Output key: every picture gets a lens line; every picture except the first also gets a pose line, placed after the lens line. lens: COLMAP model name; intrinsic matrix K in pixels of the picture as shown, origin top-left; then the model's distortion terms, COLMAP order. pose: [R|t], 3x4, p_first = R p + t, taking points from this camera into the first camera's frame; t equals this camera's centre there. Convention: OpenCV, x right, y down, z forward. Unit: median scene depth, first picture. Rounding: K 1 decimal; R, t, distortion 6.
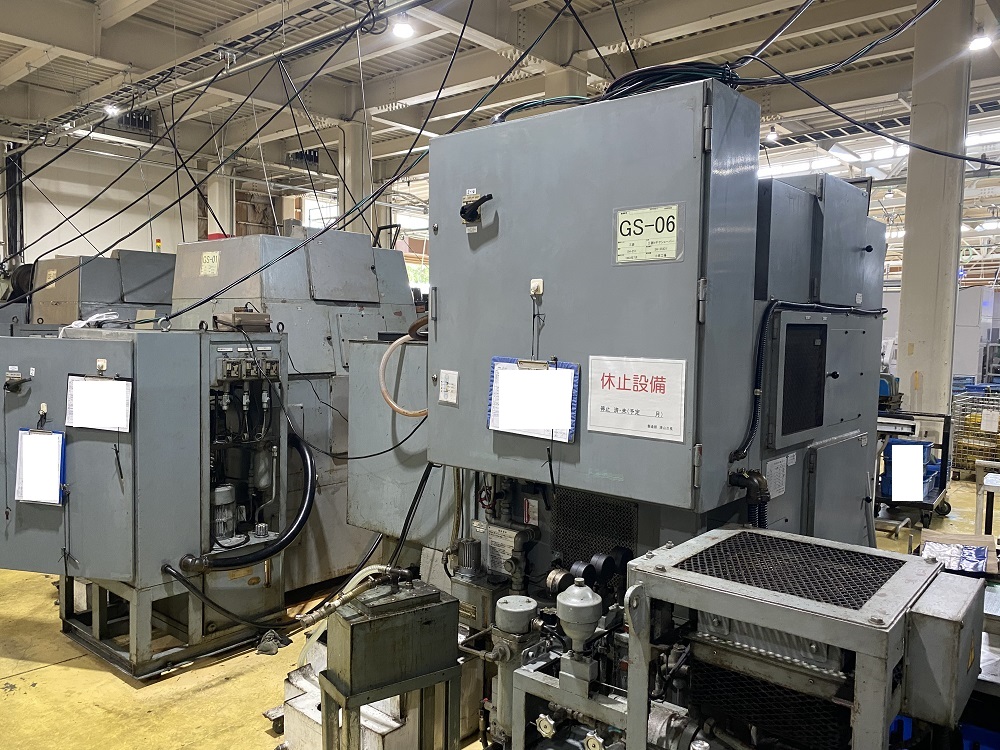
lens RADIAL K [[769.6, 0, 500.9], [0, 769.6, 360.9], [0, 0, 1]] dist [0.113684, -0.278225]
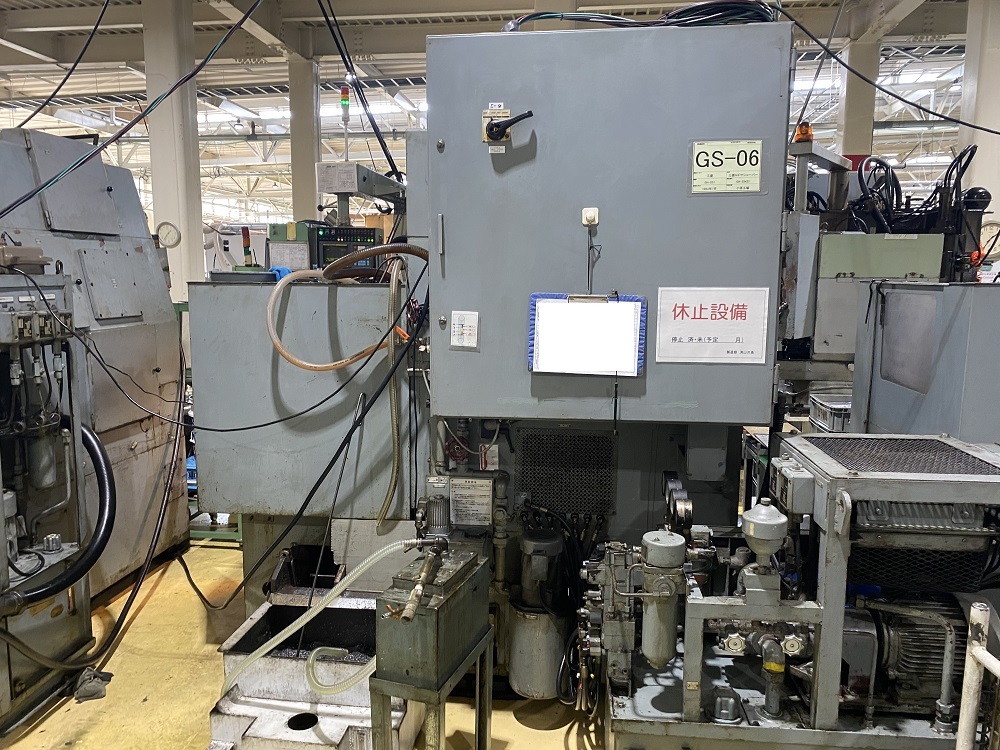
lens RADIAL K [[767.6, 0, 504.3], [0, 767.6, 366.2], [0, 0, 1]] dist [0.052329, -0.087835]
pose [[0.826587, -0.082977, 0.556658, -0.607400], [0.036901, 0.994934, 0.093513, -0.005722], [-0.561597, -0.056756, 0.825462, 0.281663]]
